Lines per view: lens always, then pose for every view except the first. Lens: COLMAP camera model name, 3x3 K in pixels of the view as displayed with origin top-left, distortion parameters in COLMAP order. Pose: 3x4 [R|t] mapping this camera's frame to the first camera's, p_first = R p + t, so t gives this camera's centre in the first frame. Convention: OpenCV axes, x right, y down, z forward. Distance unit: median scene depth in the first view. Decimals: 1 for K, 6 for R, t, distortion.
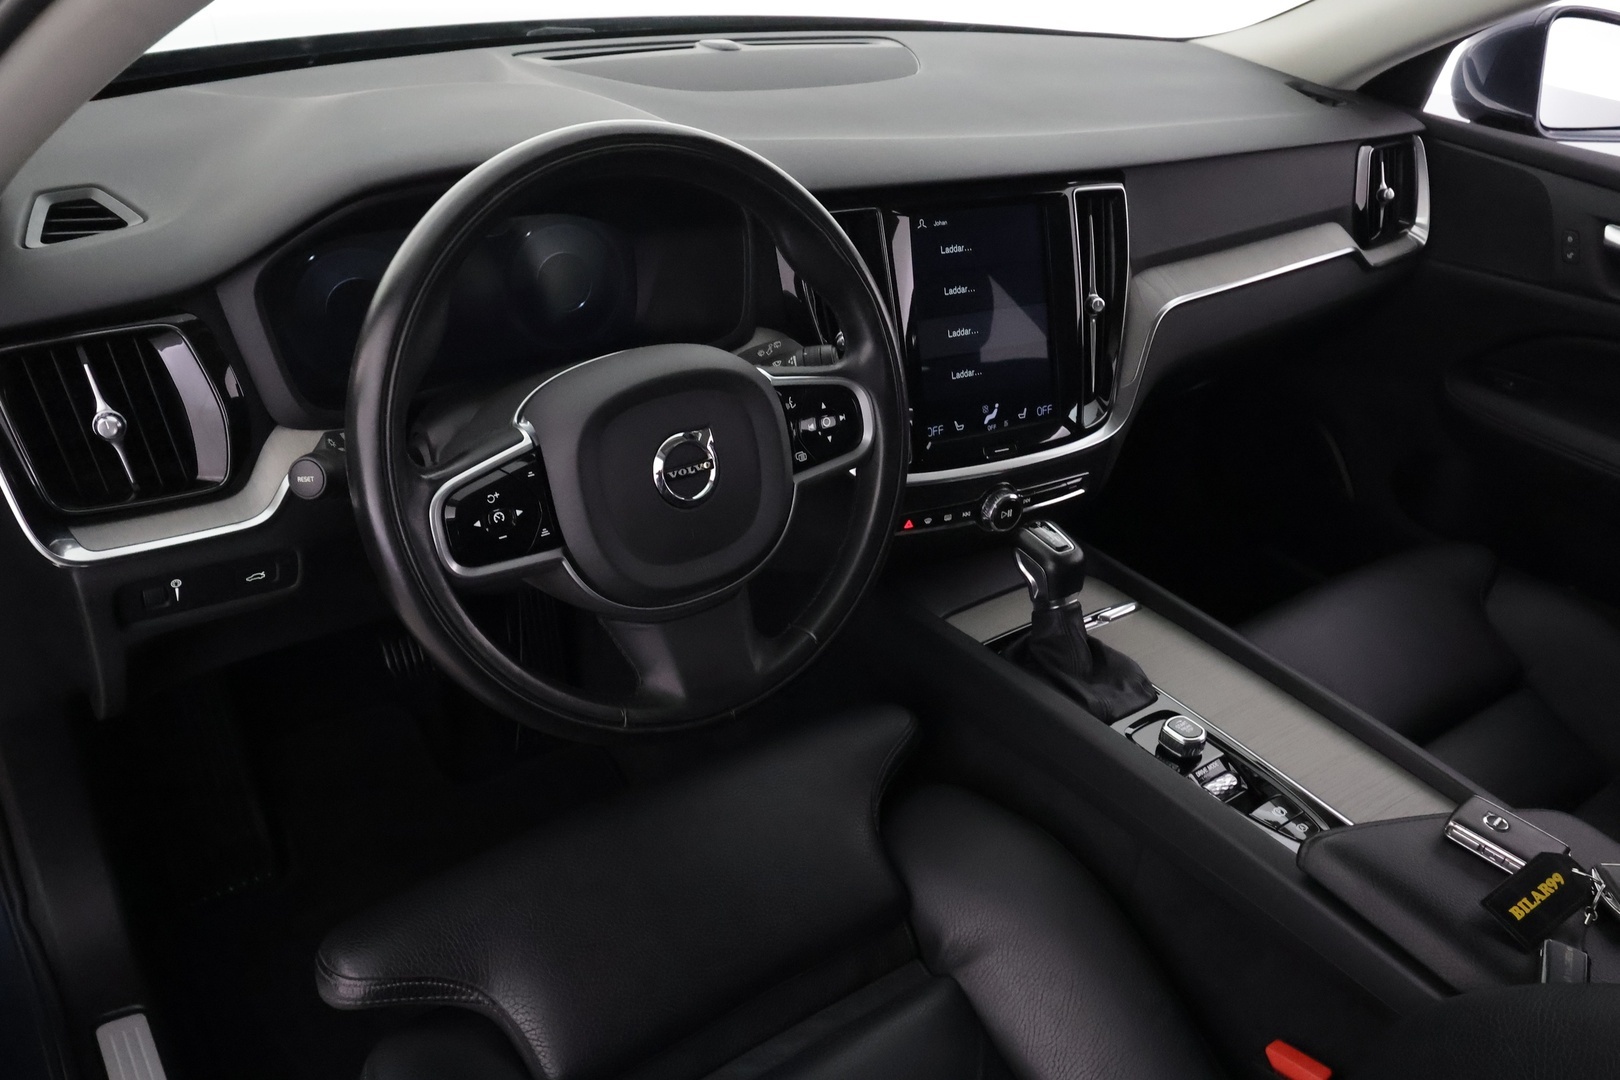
lens RADIAL K [[1306.6, 0, 810.3], [0, 1306.6, 507.3], [0, 0, 1]] dist [0.010550, 0.005096]
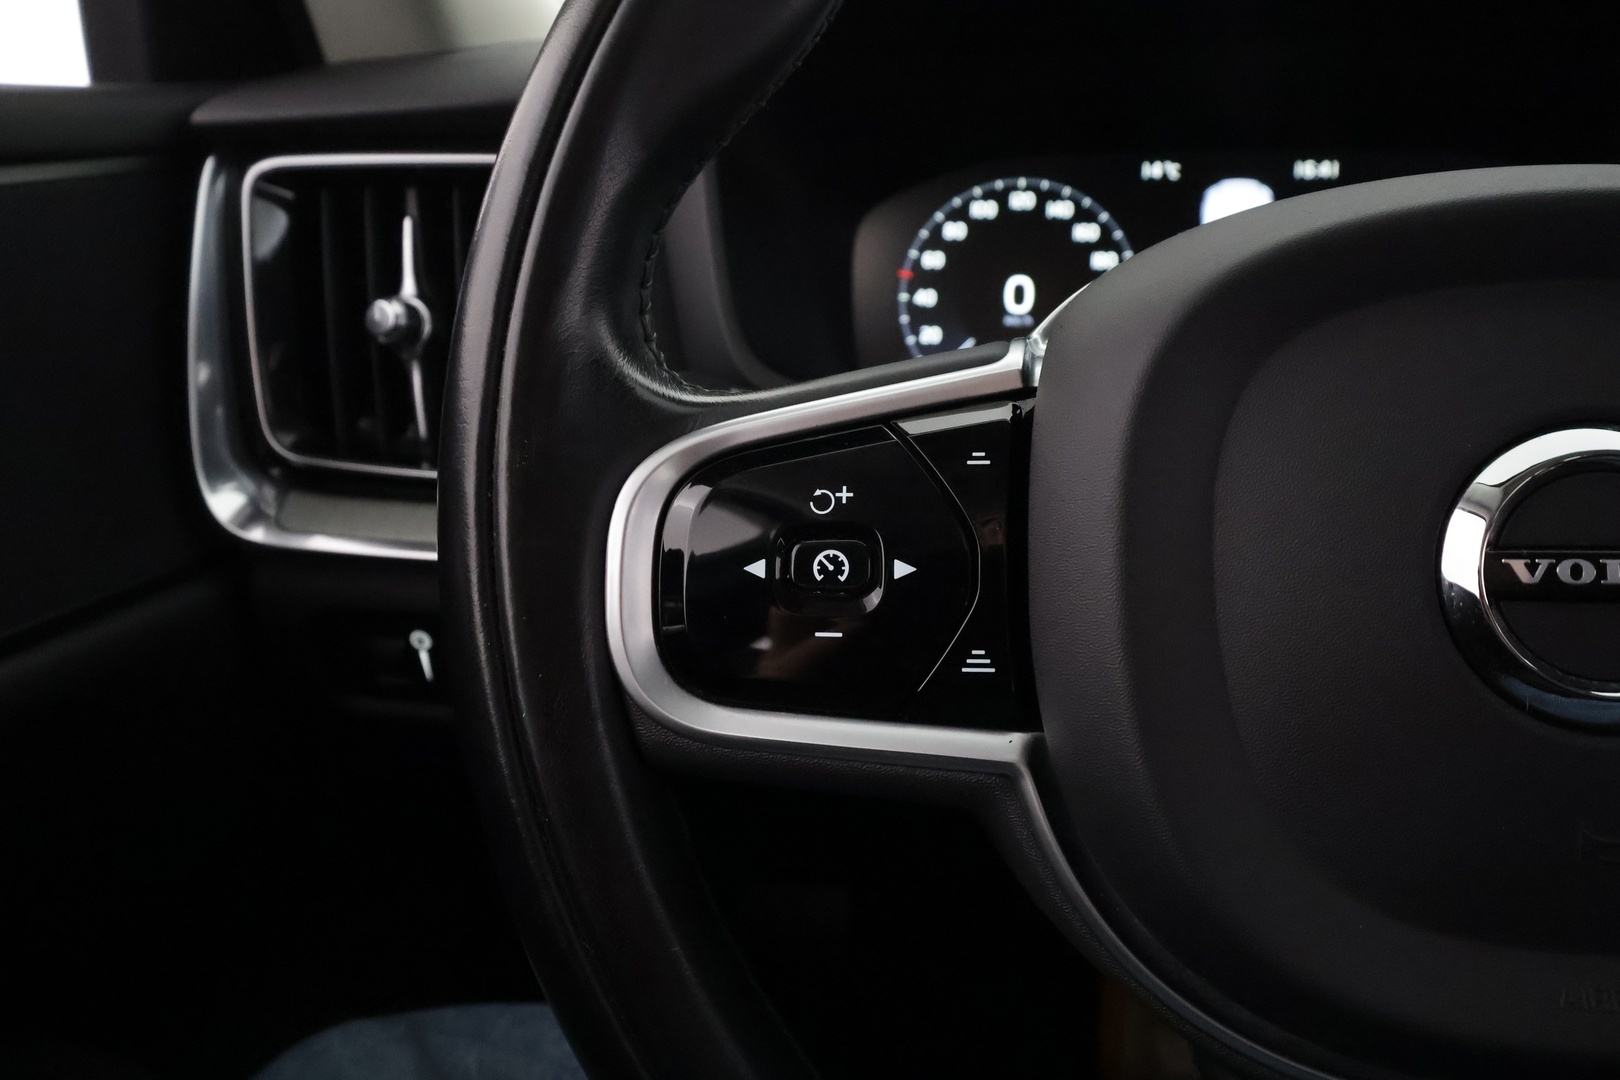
lens RADIAL K [[1303.7, 0, 853.9], [0, 1303.7, 543.3], [0, 0, 1]] dist [0.002887, 0.000160]
pose [[0.725982, 0.131544, -0.675016, -0.022386], [-0.281261, 0.952487, -0.116882, 0.024419], [0.627568, 0.274710, 0.728486, 0.521337]]
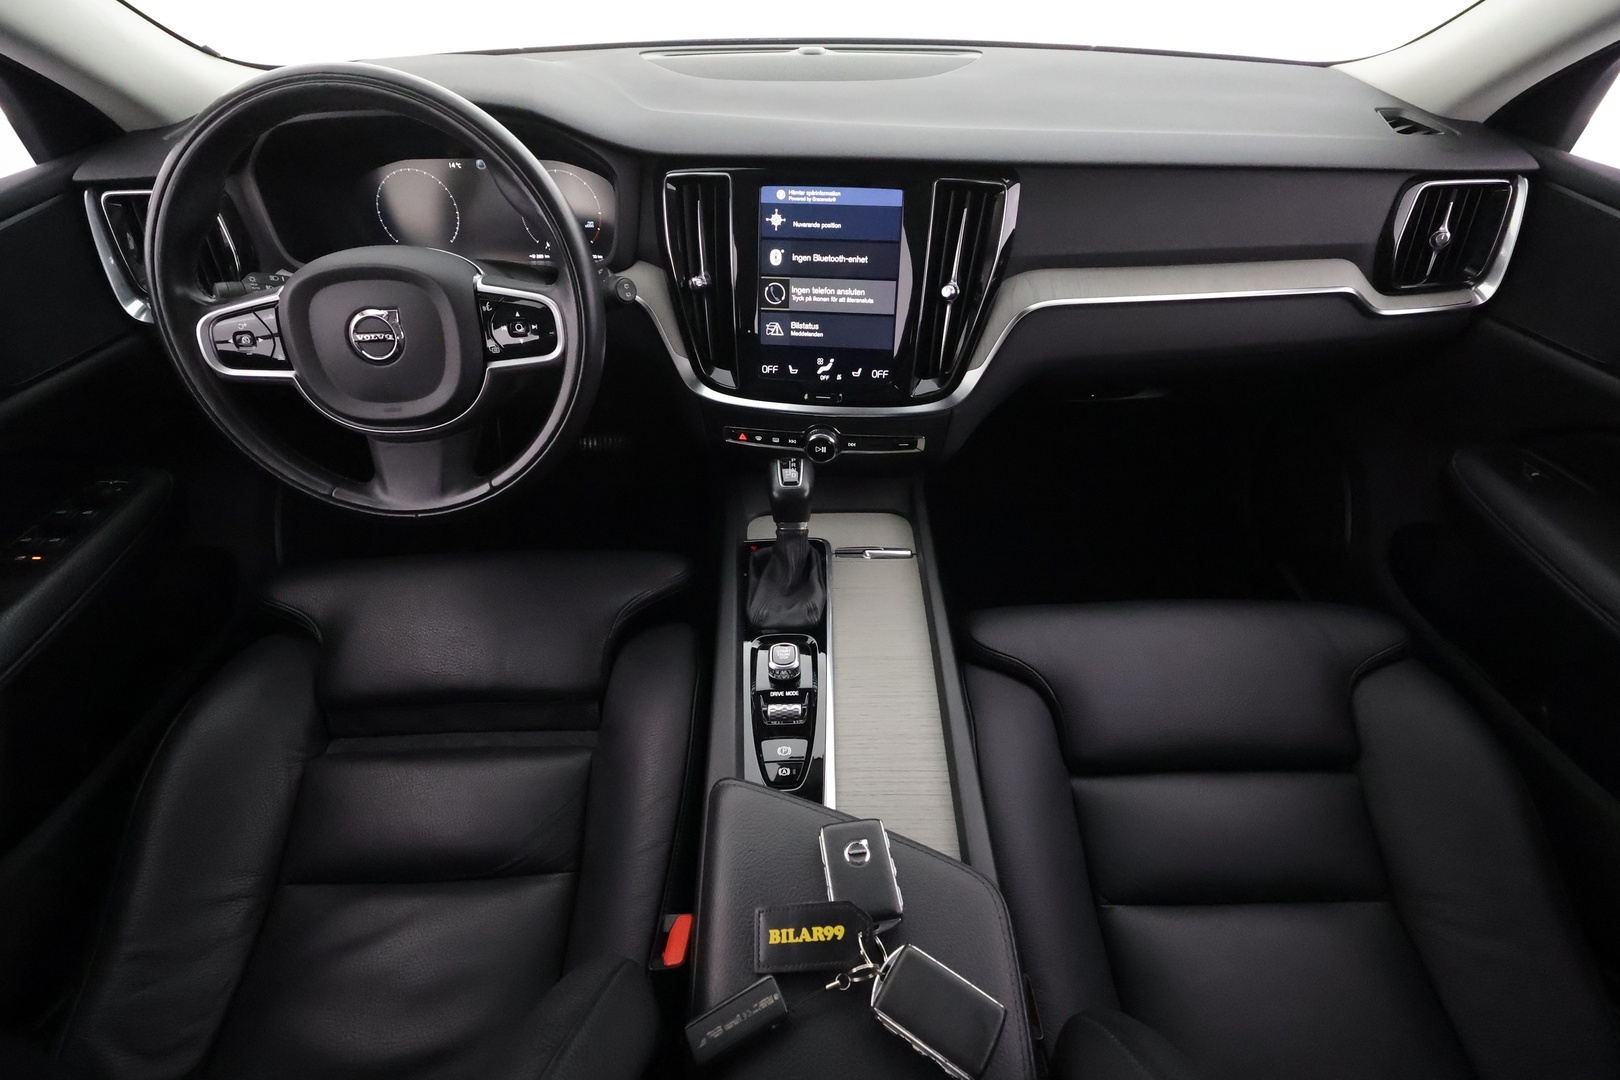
lens RADIAL K [[752.4, 0, 813.0], [0, 752.4, 530.5], [0, 0, 1]] dist [-0.000352, 0.001225]
pose [[0.818354, 0.308452, -0.484928, 0.528389], [-0.222331, 0.947987, 0.227792, -0.085309], [0.529968, -0.078599, 0.844367, 0.395565]]
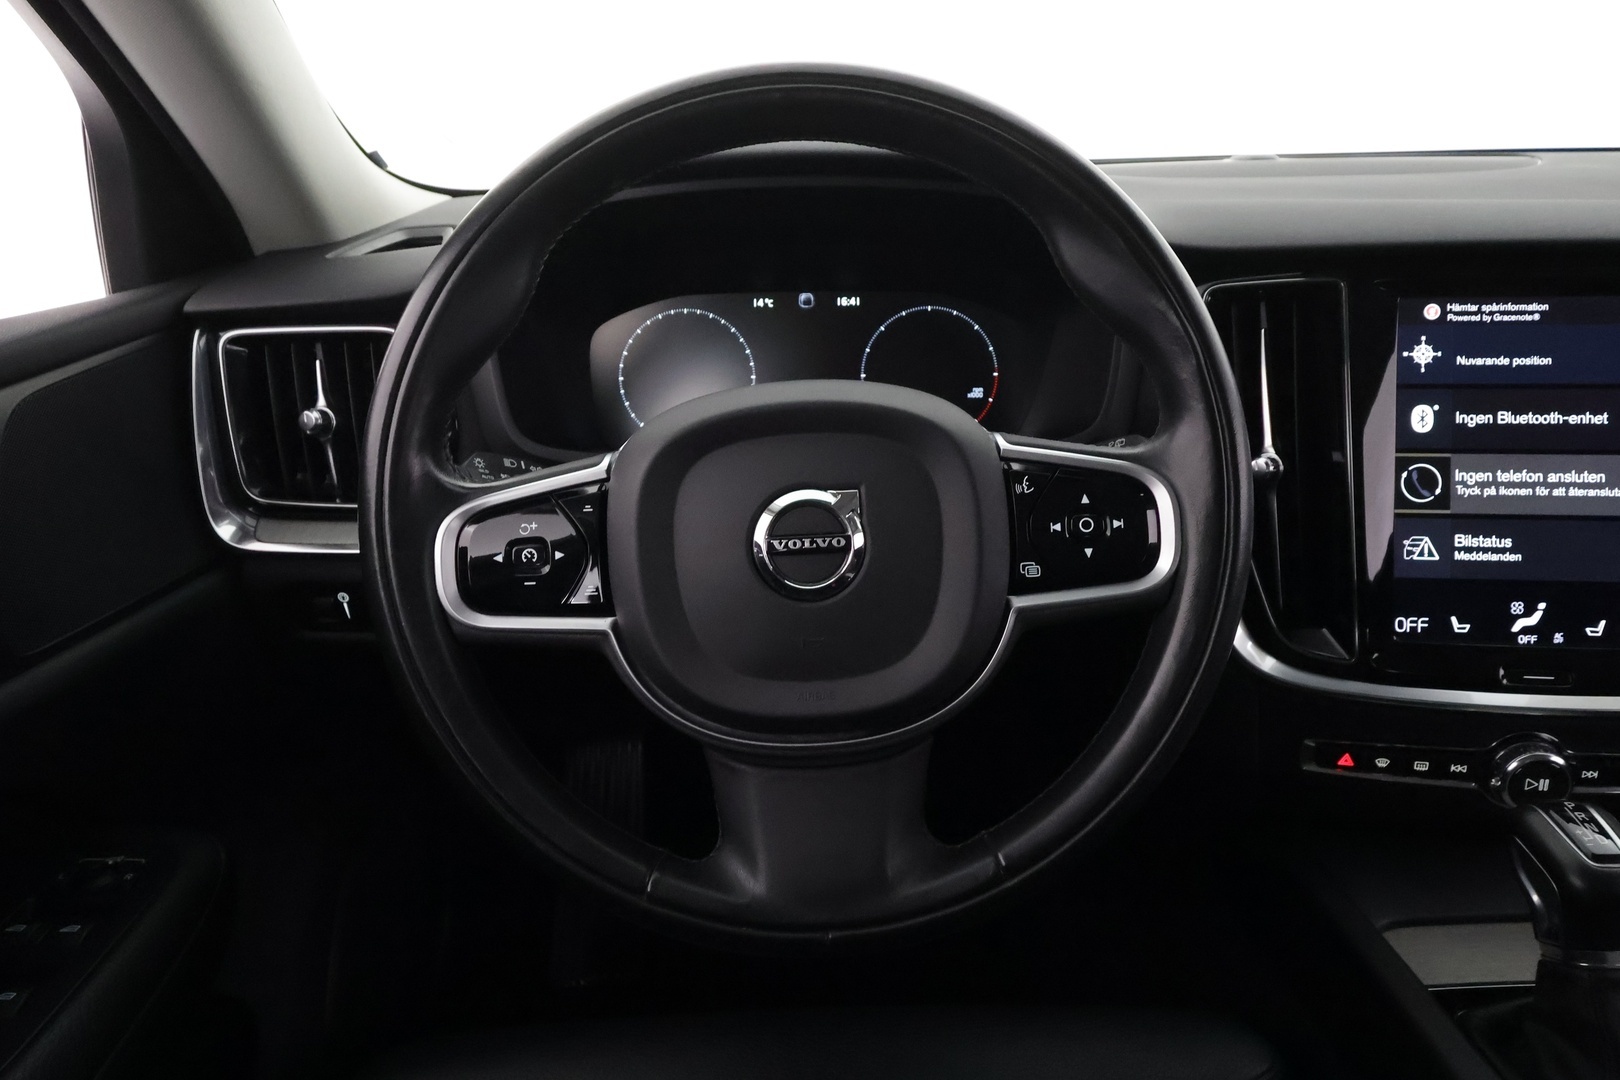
lens RADIAL K [[1097.5, 0, 807.9], [0, 1097.5, 532.2], [0, 0, 1]] dist [0.002706, 0.002757]
pose [[0.802492, 0.112252, -0.586009, 0.168774], [-0.213387, 0.971180, -0.106183, 0.018177], [0.557201, 0.210258, 0.803317, 0.388562]]
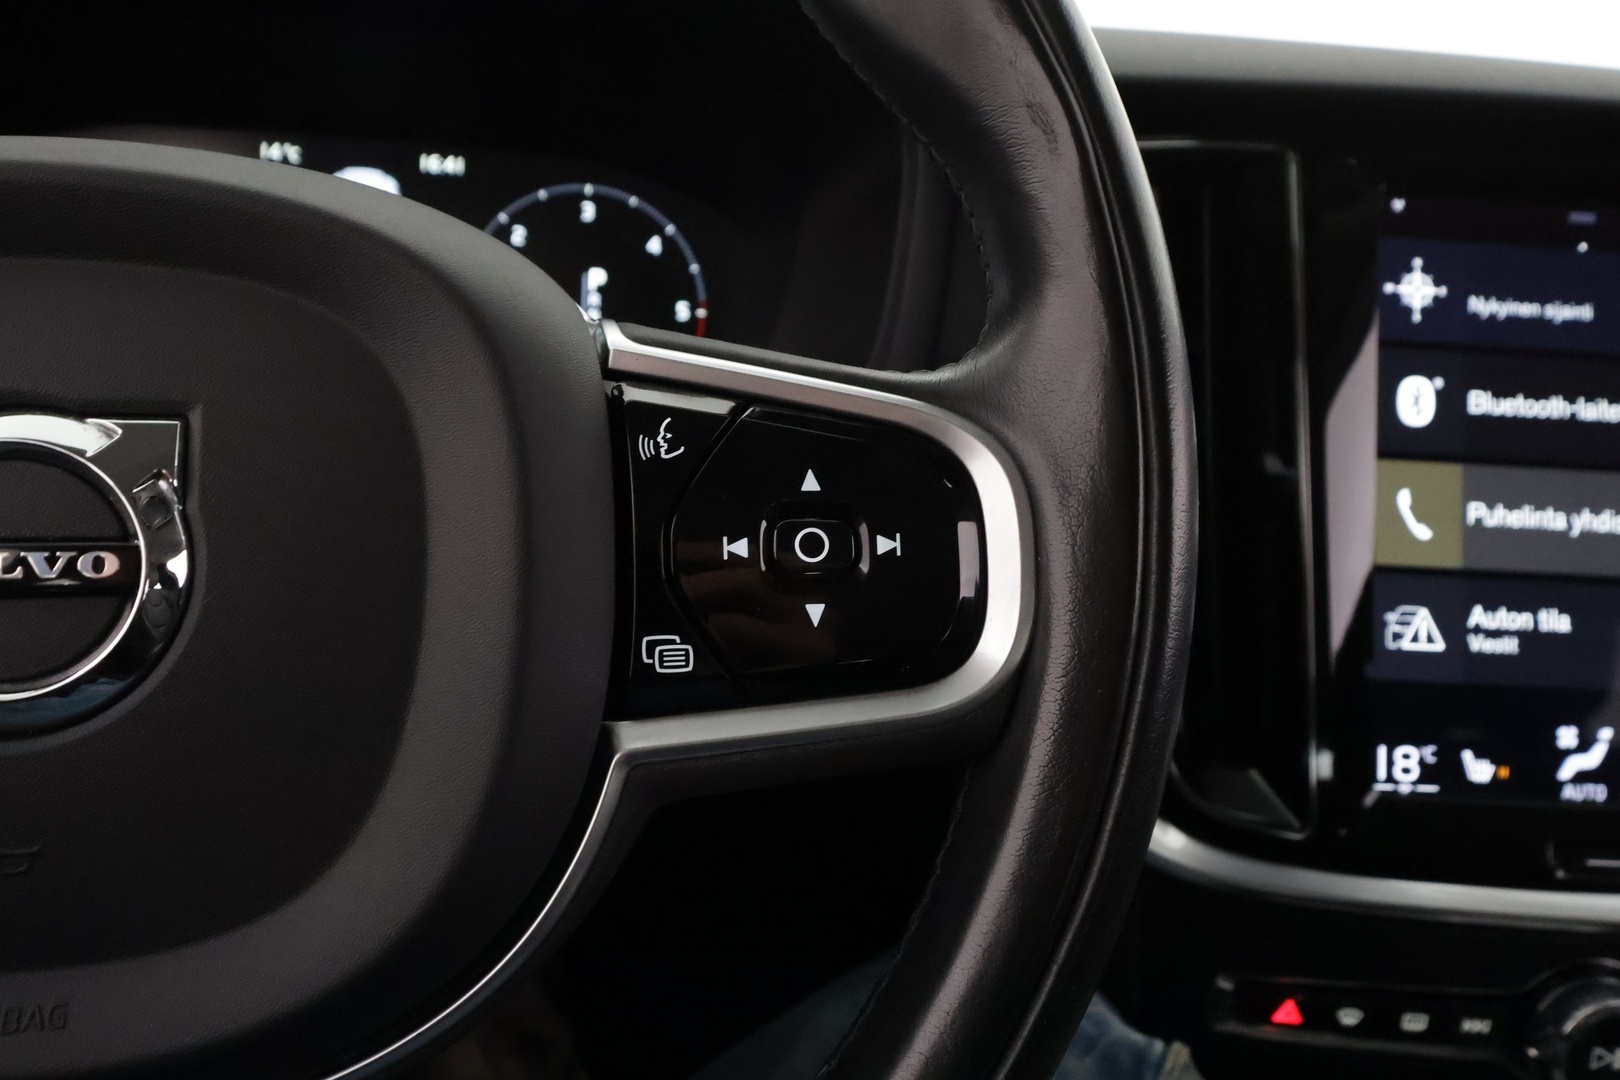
lens RADIAL K [[1266.0, 0, 810.0], [0, 1266.0, 540.0], [0, 0, 1]] dist [0.007073, 0.002577]
pose [[0.898650, 0.113724, -0.423669, 0.090507], [-0.214353, 0.956494, -0.197919, -0.013854], [0.382729, 0.268674, 0.883930, 0.610592]]
